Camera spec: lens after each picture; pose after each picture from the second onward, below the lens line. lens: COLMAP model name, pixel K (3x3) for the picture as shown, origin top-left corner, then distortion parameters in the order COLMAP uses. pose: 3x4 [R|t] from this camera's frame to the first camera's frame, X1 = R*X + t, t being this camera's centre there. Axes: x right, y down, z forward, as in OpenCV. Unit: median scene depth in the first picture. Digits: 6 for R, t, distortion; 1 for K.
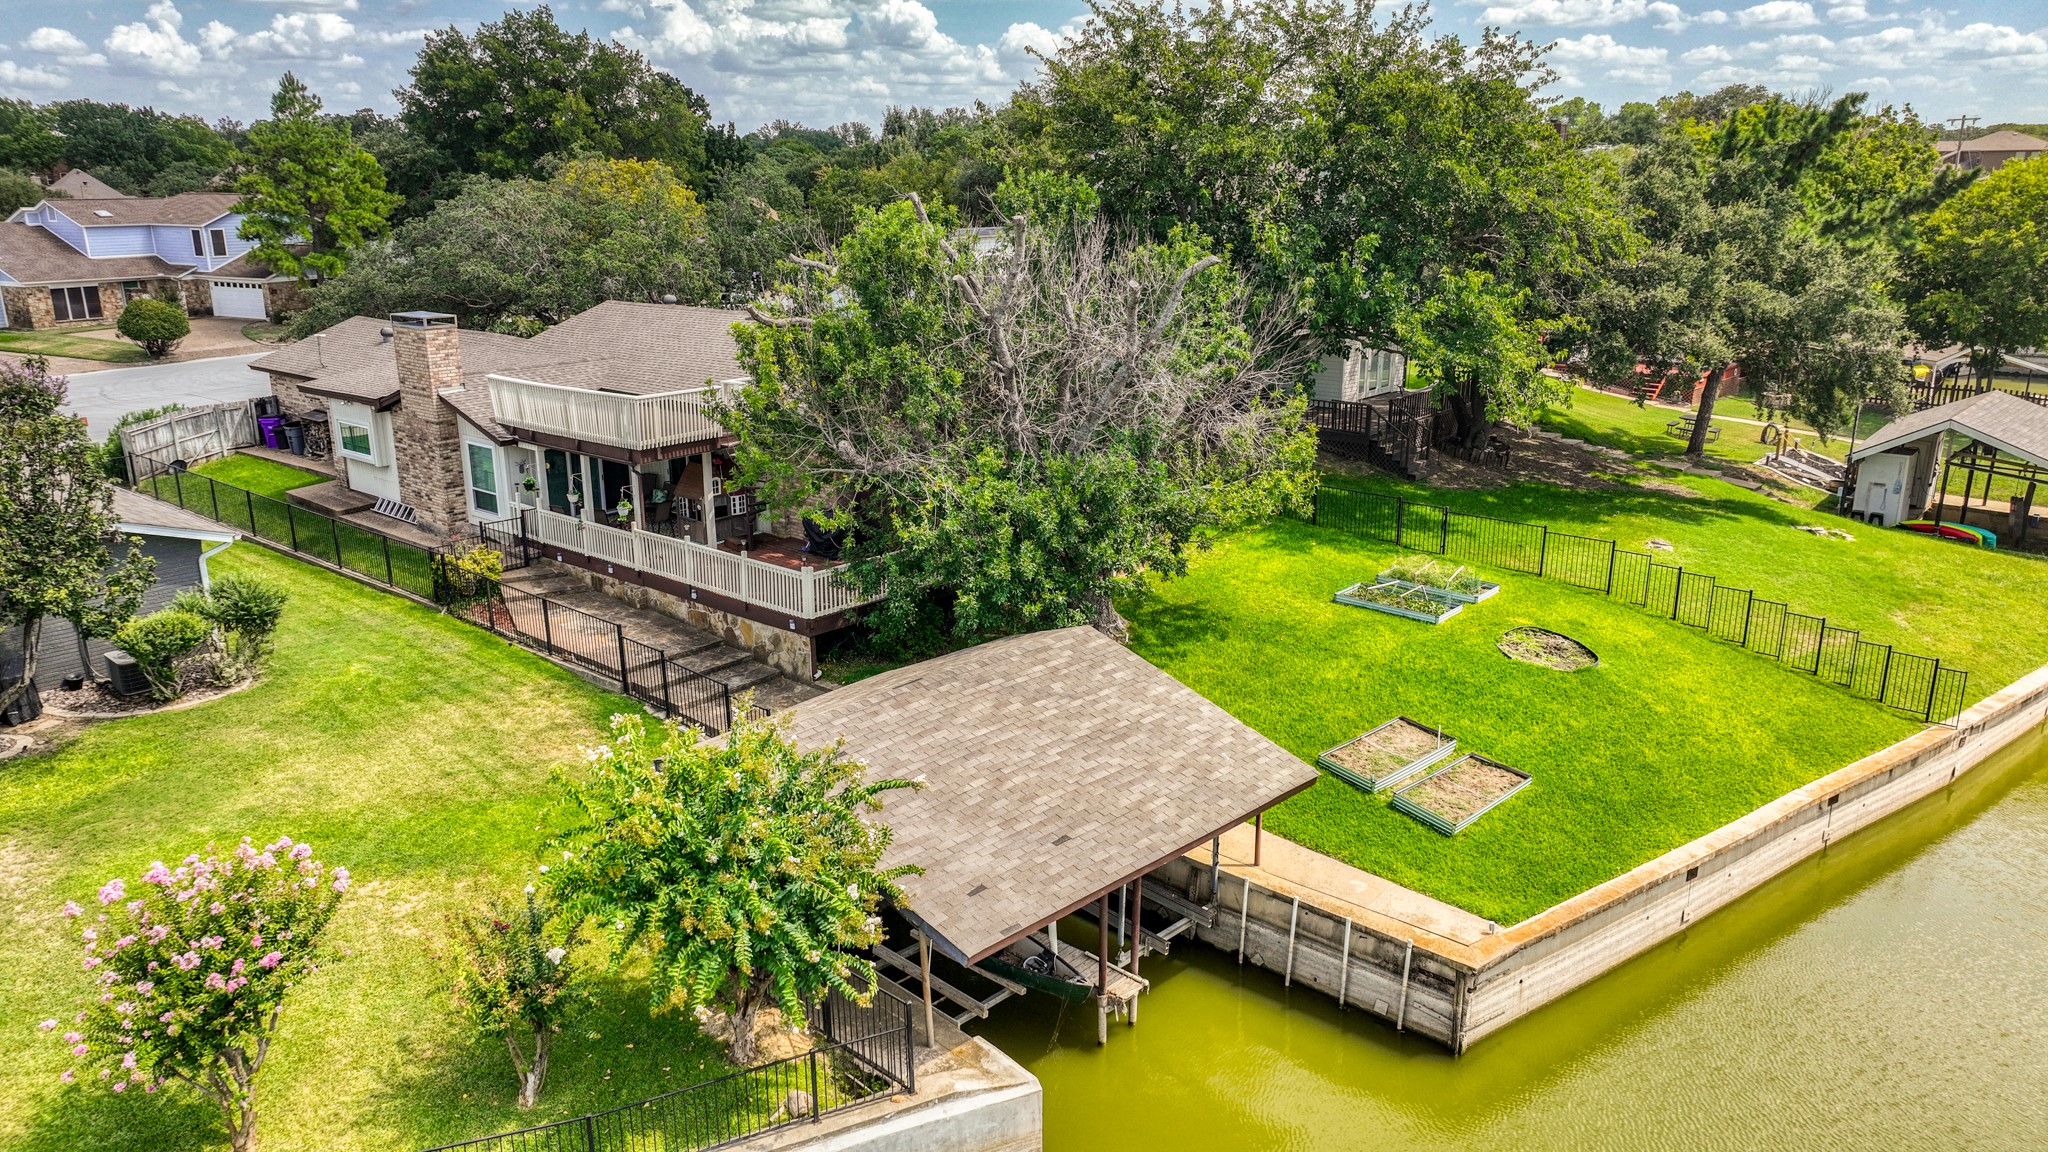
lens RADIAL K [[1443.1, 0, 1024.0], [0, 1443.1, 576.0], [0, 0, 1]] dist [0.001188, -0.000733]
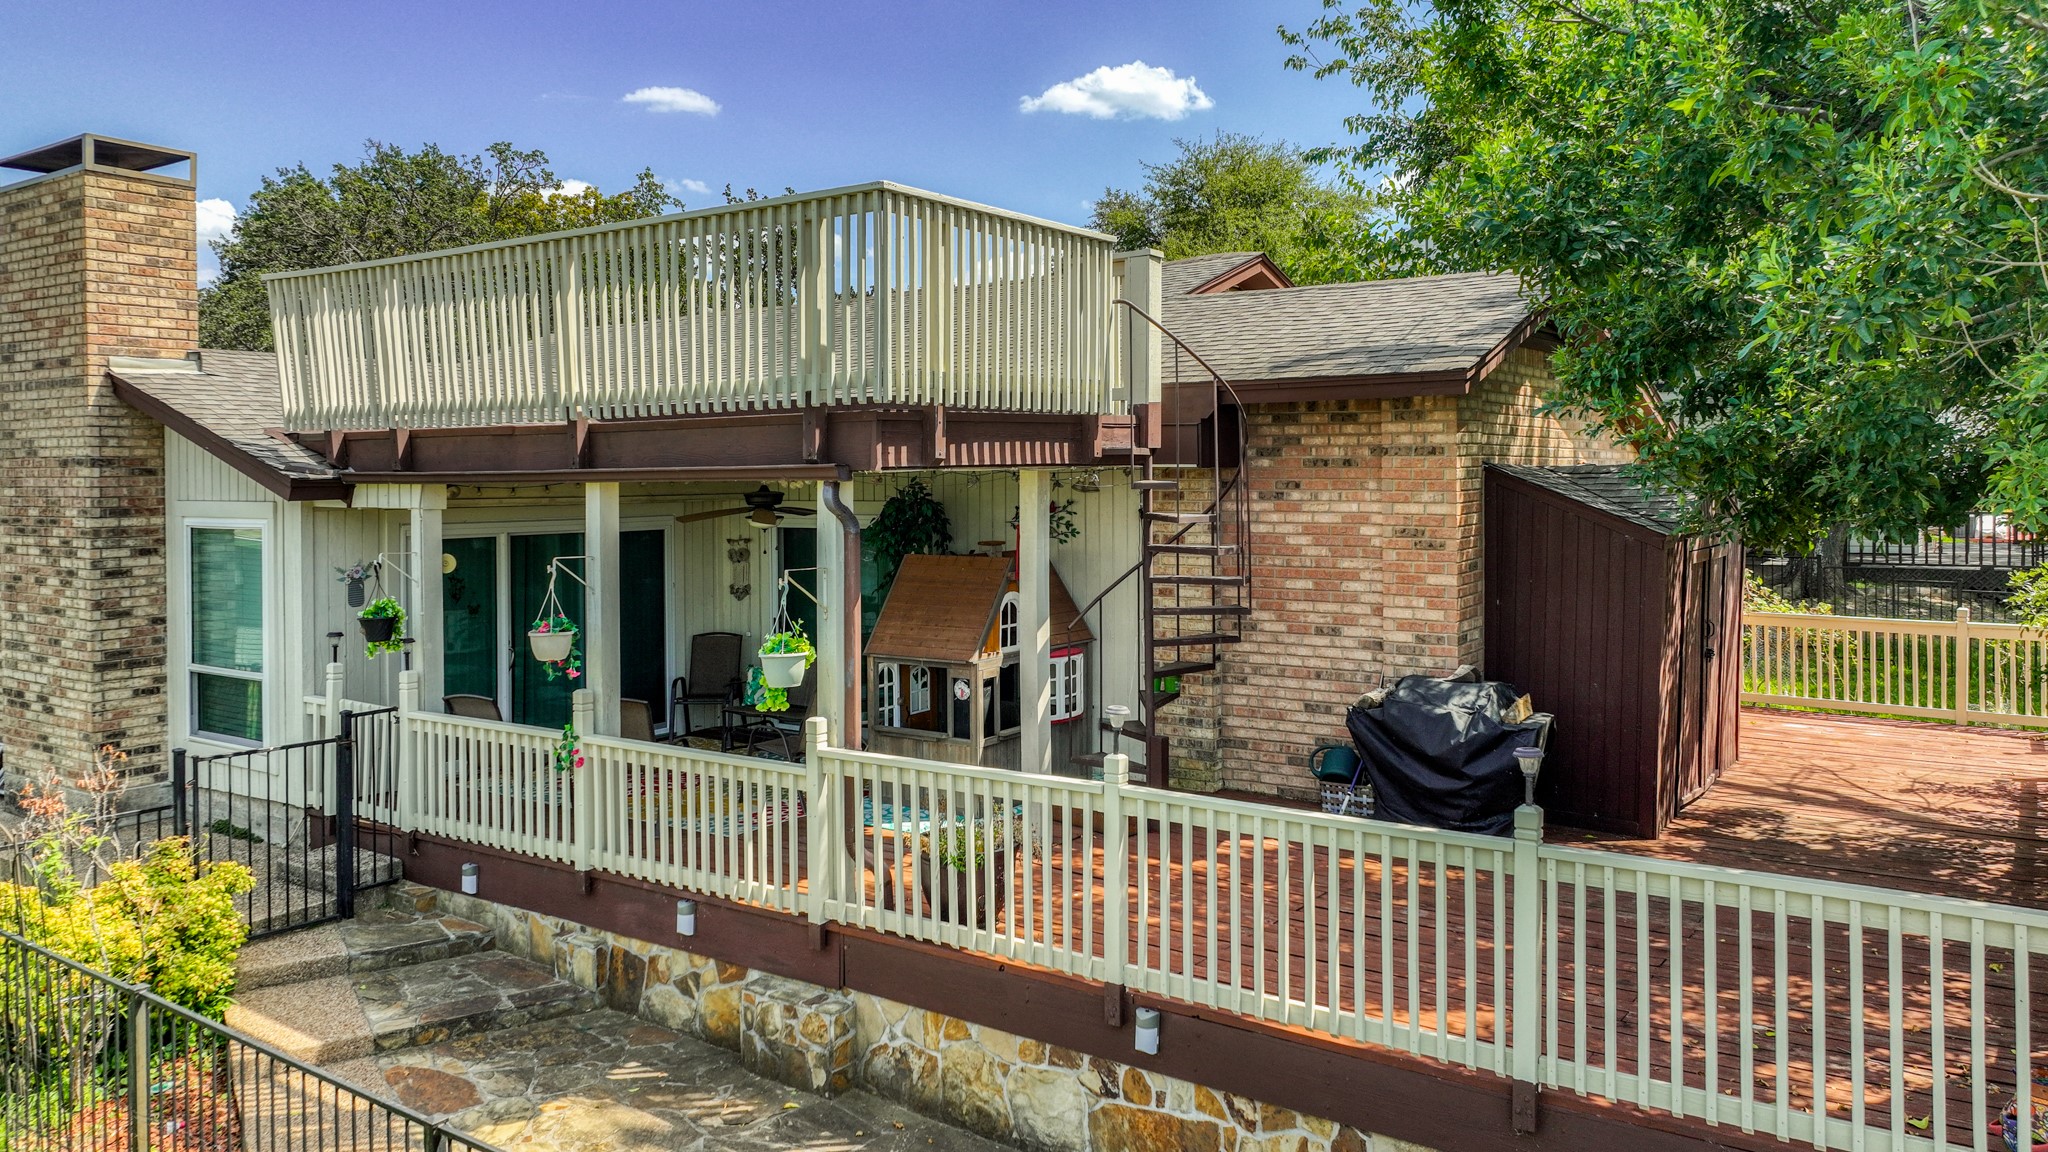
lens RADIAL K [[1455.0, 0, 1023.5], [0, 1455.0, 479.0], [0, 0, 1]] dist [0.006655, 0.003095]
pose [[0.995274, -0.008461, 0.096740, -0.243026], [0.034408, 0.962293, -0.269829, -0.007876], [-0.090809, 0.271882, 0.958036, 0.702567]]
